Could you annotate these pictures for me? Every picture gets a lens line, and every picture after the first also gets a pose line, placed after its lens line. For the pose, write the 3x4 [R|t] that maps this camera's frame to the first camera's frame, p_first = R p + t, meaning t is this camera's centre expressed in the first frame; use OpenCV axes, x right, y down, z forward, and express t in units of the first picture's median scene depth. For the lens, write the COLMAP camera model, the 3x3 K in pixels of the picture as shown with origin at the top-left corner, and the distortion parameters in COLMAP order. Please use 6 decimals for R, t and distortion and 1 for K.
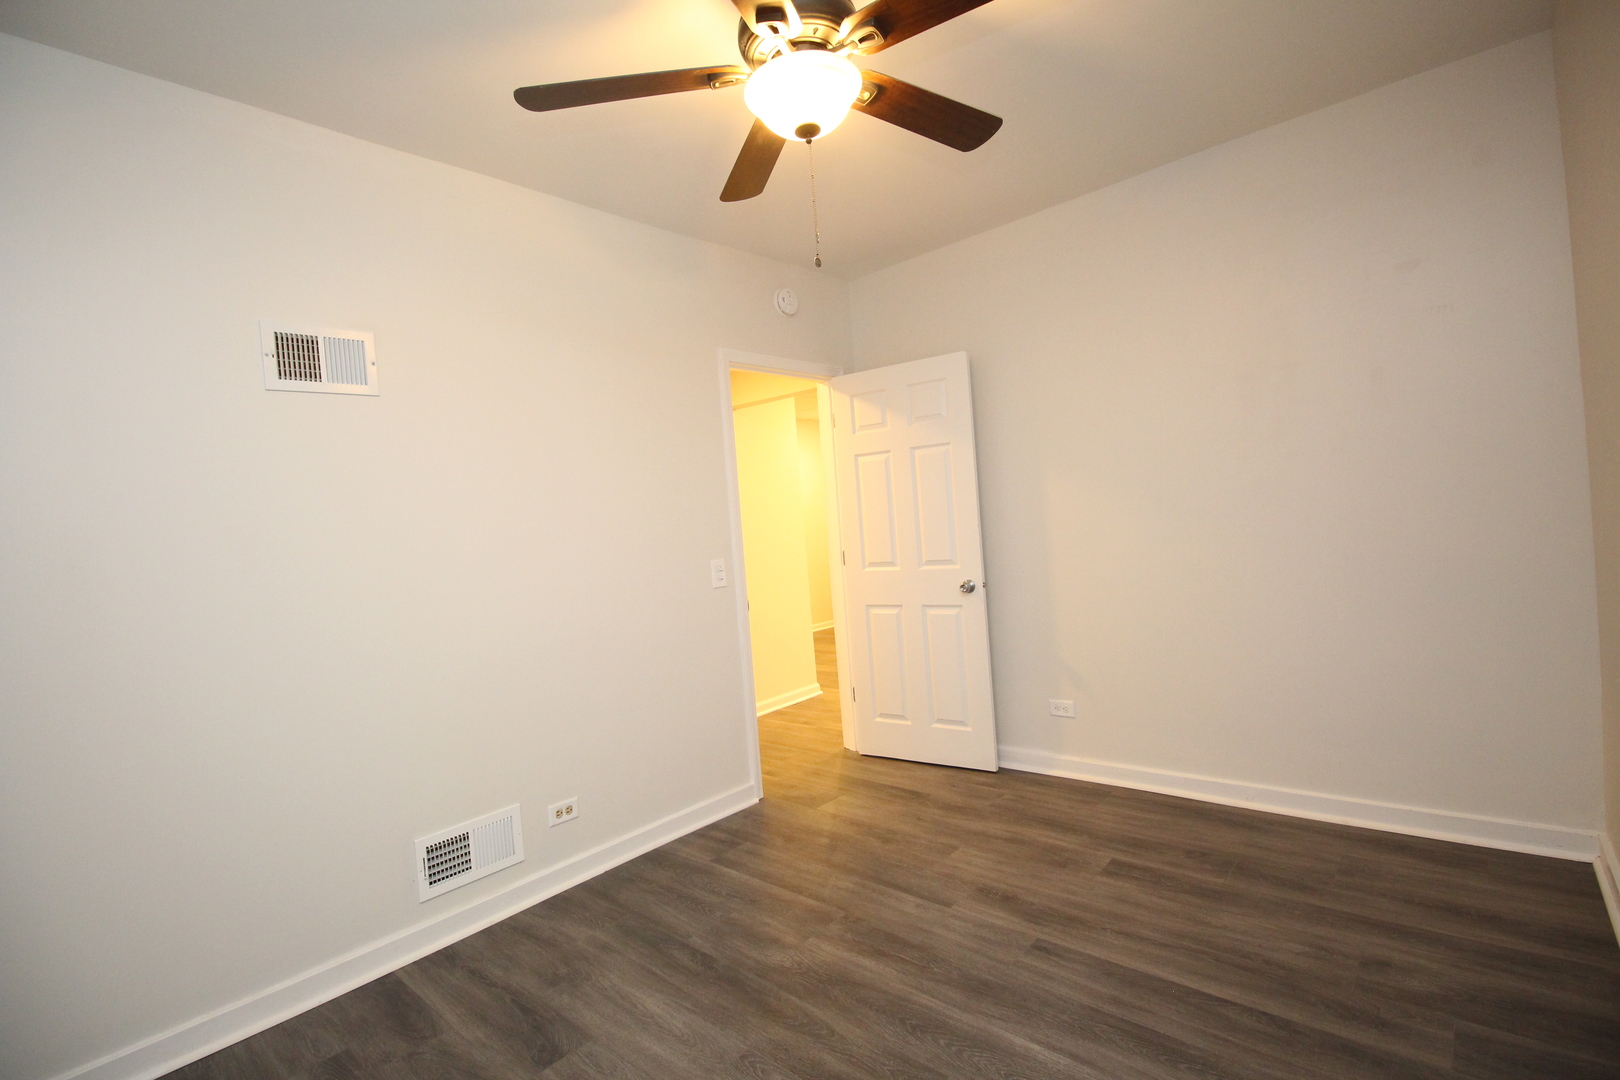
lens RADIAL K [[745.5, 0, 810.0], [0, 745.5, 539.3], [0, 0, 1]] dist [-0.014151, -0.002100]
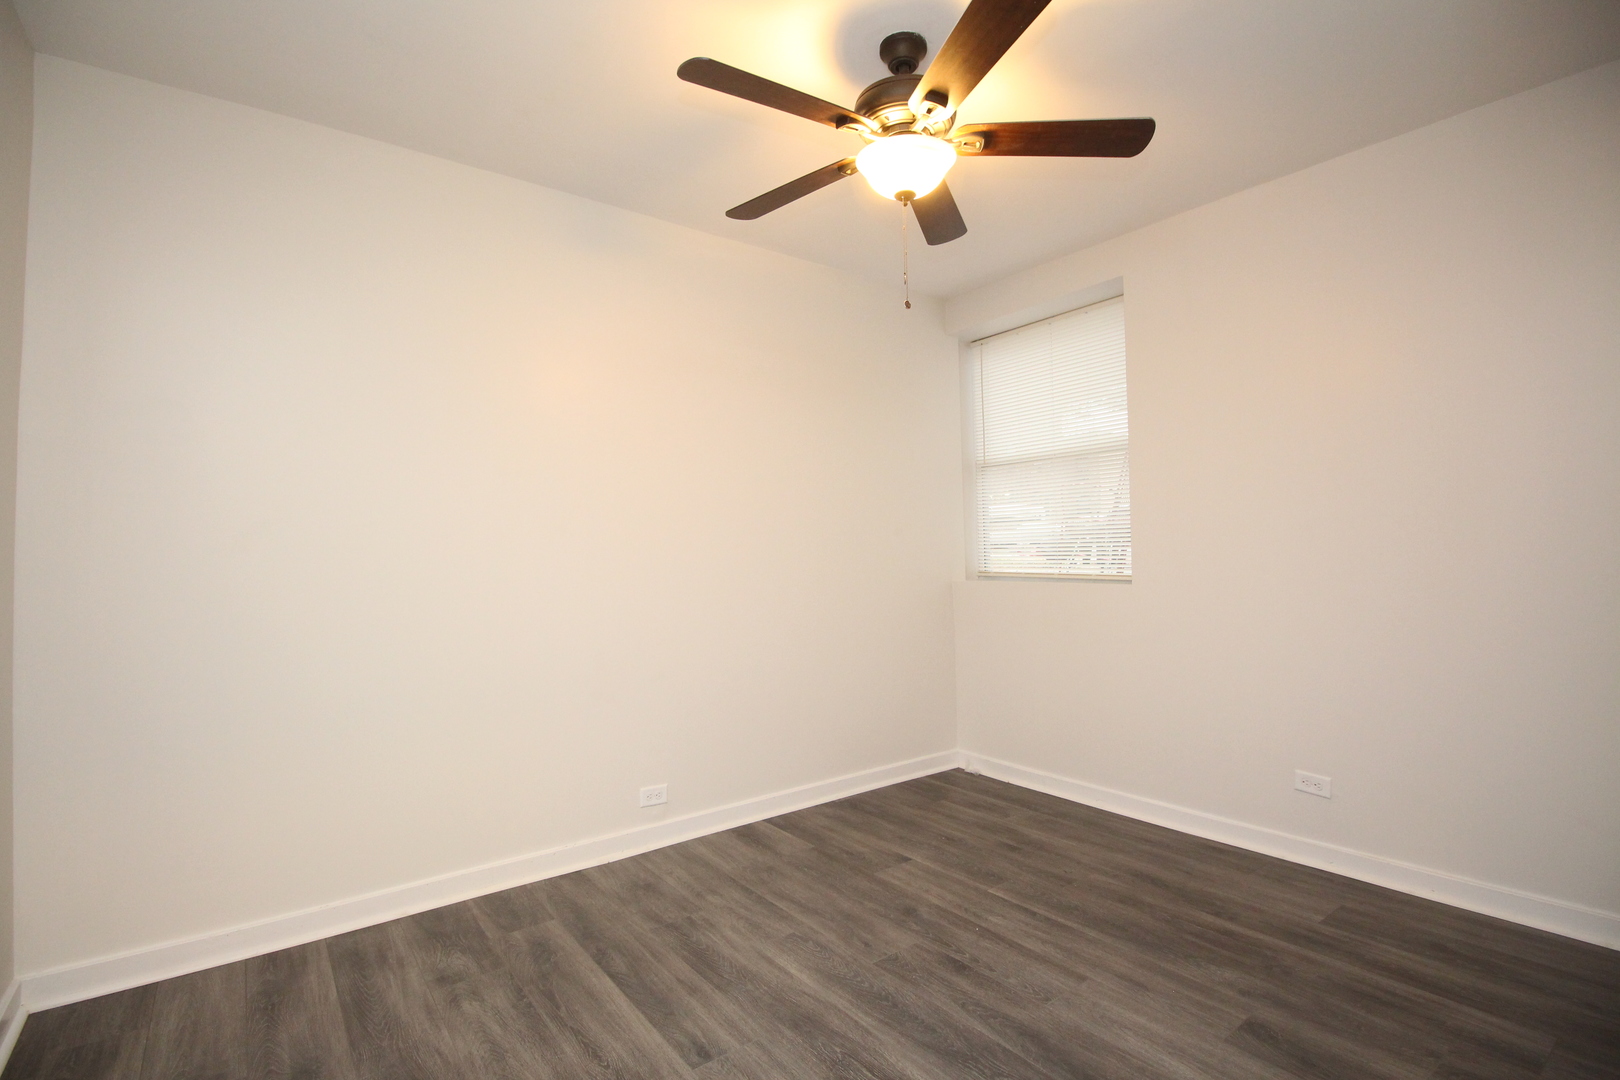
lens RADIAL K [[745.5, 0, 809.8], [0, 745.5, 540.3], [0, 0, 1]] dist [-0.014151, -0.002100]
pose [[-0.977440, 0.099572, 0.186271, -0.017239], [0.096649, 0.995011, -0.024733, 0.013154], [-0.187805, -0.006172, -0.982187, 1.986154]]
